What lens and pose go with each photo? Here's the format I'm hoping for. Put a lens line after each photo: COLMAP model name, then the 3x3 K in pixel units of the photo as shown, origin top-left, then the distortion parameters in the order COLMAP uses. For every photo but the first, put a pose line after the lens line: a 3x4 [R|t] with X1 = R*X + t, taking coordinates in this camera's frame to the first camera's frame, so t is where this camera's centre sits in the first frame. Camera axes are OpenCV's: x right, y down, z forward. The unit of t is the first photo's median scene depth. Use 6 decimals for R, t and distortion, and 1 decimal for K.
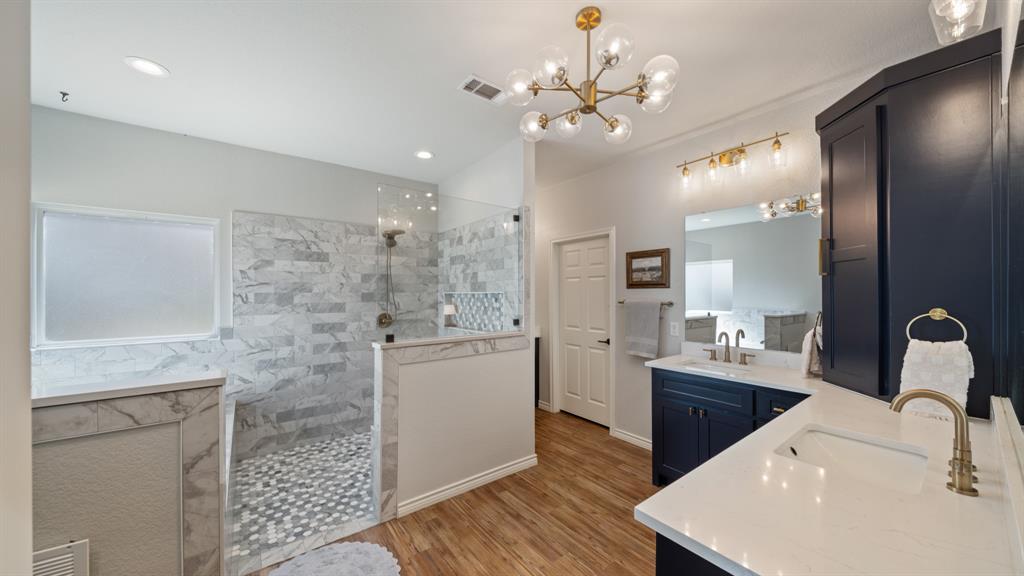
lens RADIAL K [[354.7, 0, 508.5], [0, 354.7, 284.1], [0, 0, 1]] dist [-0.003064, -0.000171]
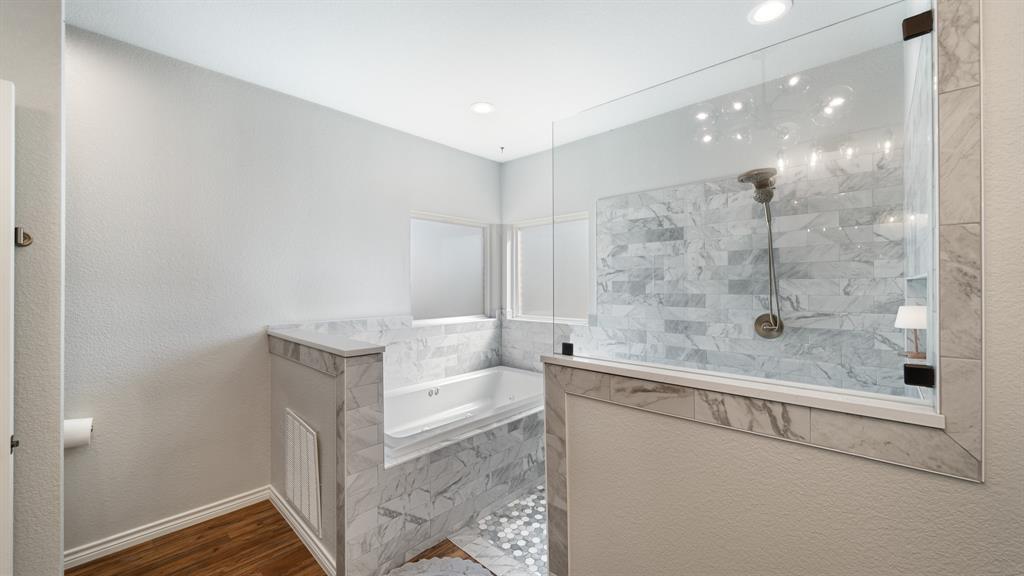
lens RADIAL K [[384.0, 0, 516.6], [0, 384.0, 279.2], [0, 0, 1]] dist [-0.000128, 0.000041]
pose [[0.181593, -0.009794, -0.983325, 0.238498], [0.030694, 0.999520, -0.004287, 0.015212], [0.982895, -0.029403, 0.181807, 0.527389]]
